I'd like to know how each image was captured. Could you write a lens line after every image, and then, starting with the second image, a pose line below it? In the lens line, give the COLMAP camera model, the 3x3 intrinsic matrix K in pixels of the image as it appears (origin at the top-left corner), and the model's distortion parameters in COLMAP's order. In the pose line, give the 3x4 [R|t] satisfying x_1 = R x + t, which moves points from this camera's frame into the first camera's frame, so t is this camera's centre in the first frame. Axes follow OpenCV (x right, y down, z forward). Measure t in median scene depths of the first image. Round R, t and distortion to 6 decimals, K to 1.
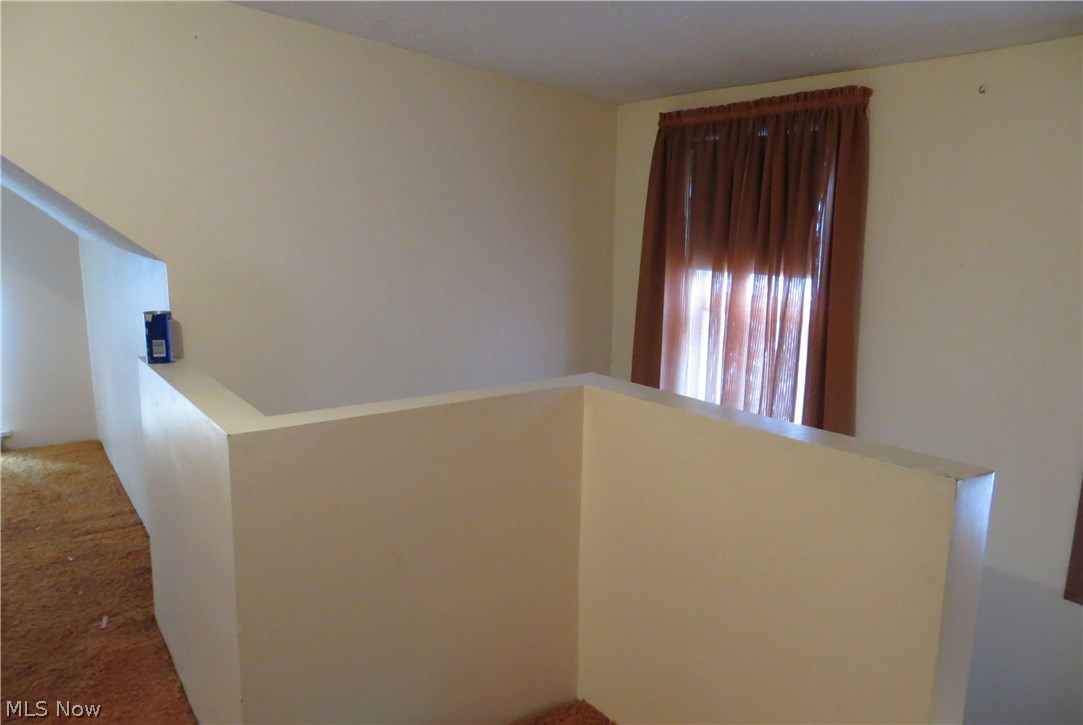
lens RADIAL K [[764.4, 0, 541.5], [0, 764.4, 362.5], [0, 0, 1]] dist [0.000923, -0.050376]
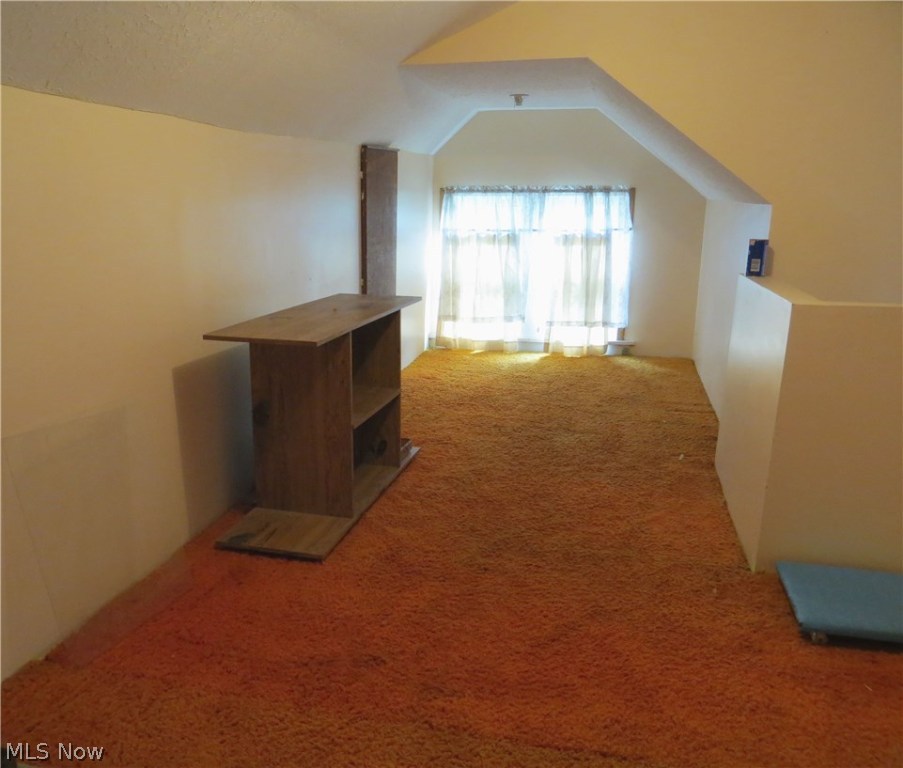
lens RADIAL K [[734.3, 0, 451.5], [0, 734.3, 384.0], [0, 0, 1]] dist [0.000519, 0.000760]
pose [[0.657377, 0.179159, -0.731954, 0.137569], [-0.139748, 0.983462, 0.115211, 0.102948], [0.740490, 0.026552, 0.671542, -0.273748]]
